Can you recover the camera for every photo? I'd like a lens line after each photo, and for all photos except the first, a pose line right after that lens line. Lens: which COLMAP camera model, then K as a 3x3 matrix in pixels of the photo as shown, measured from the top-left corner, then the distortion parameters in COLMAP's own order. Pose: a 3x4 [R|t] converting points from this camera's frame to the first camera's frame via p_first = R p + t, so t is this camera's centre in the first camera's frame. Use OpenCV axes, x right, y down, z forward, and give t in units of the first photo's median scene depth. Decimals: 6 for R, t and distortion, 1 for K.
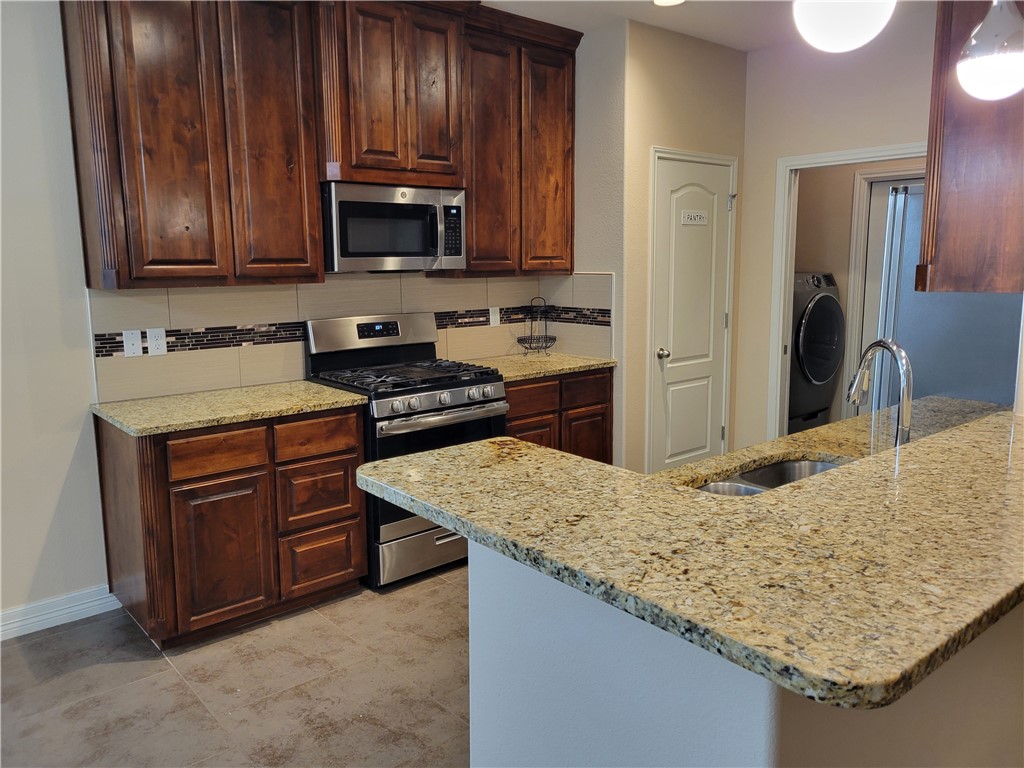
lens RADIAL K [[766.6, 0, 502.3], [0, 766.6, 364.5], [0, 0, 1]] dist [0.045428, -0.007014]
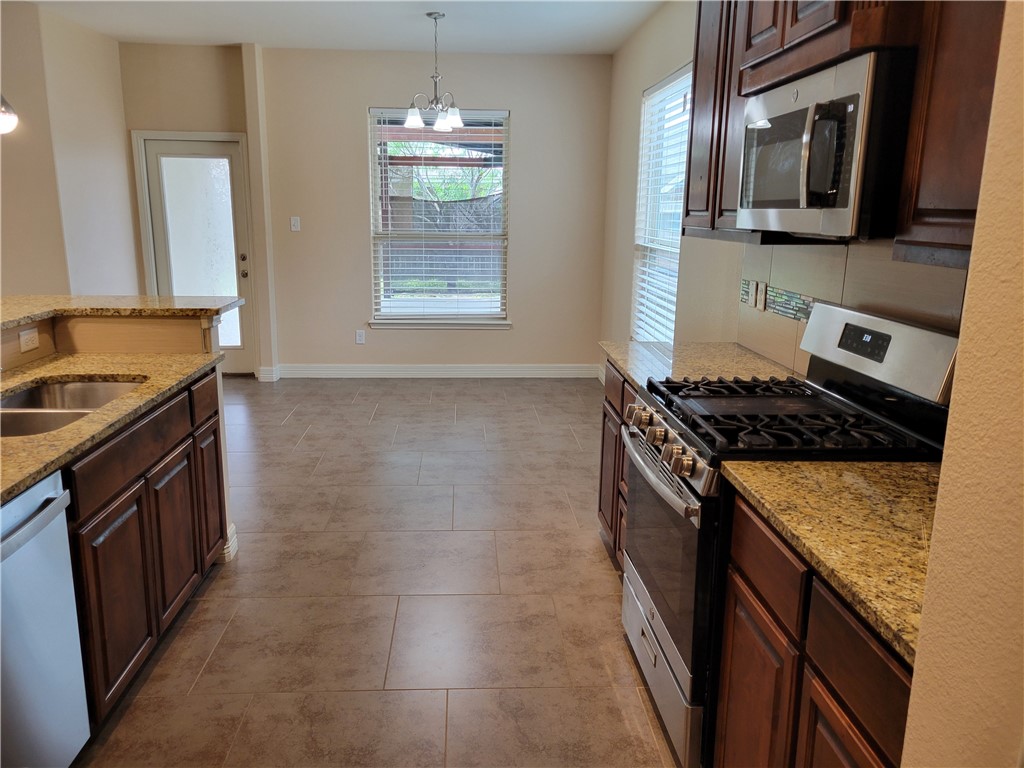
lens RADIAL K [[763.8, 0, 490.8], [0, 763.8, 367.2], [0, 0, 1]] dist [0.050576, -0.001346]
pose [[-0.611335, 0.162199, -0.774571, 0.498005], [-0.117908, 0.949177, 0.291822, -0.178796], [0.782539, 0.269729, -0.561141, 1.252862]]
